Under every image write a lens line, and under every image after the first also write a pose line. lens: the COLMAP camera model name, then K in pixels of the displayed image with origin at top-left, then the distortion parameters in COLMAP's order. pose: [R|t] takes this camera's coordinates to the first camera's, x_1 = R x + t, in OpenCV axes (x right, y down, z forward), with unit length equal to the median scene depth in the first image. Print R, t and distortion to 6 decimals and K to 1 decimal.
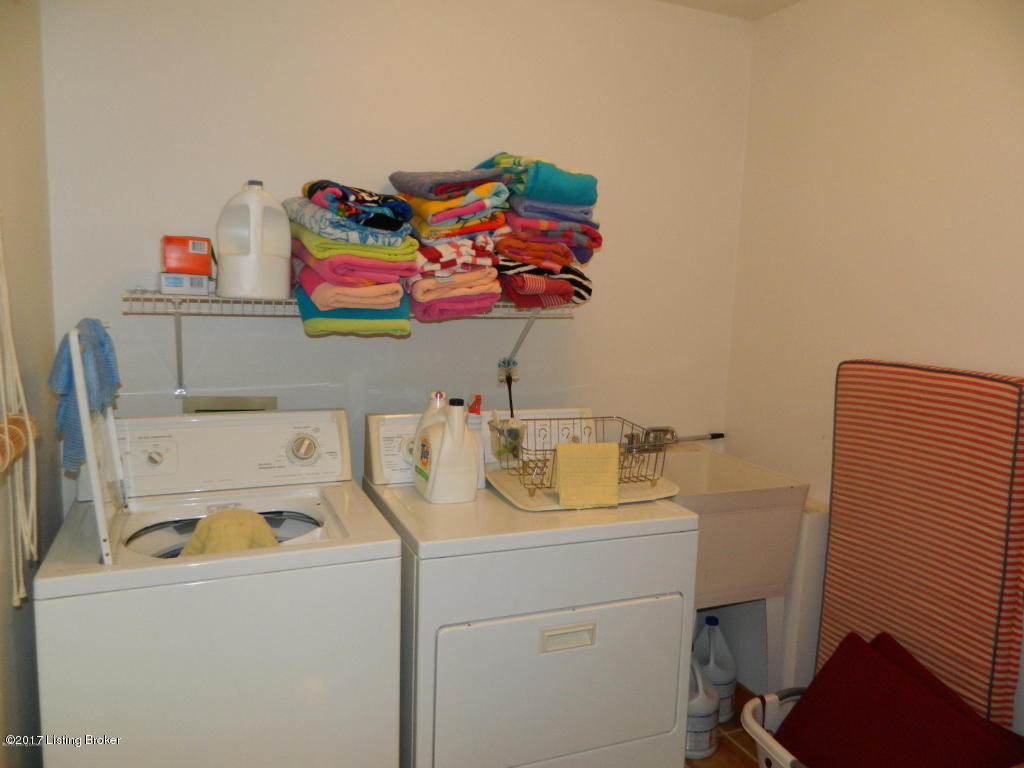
lens RADIAL K [[773.0, 0, 512.0], [0, 773.0, 384.0], [0, 0, 1]] dist [0.001151, -0.000669]
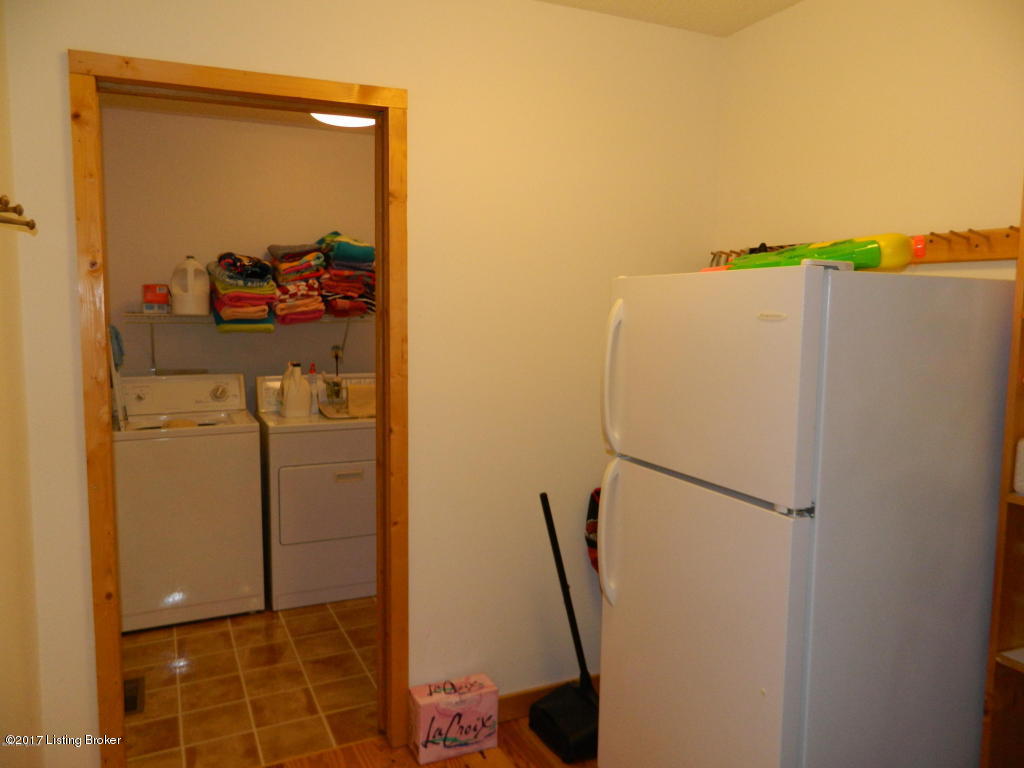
lens RADIAL K [[773.0, 0, 512.0], [0, 773.0, 384.0], [0, 0, 1]] dist [0.001151, -0.000669]
pose [[0.998881, -0.027058, 0.038797, 0.382376], [0.028019, 0.999308, -0.024455, 0.129757], [-0.038108, 0.025515, 0.998948, -0.945091]]
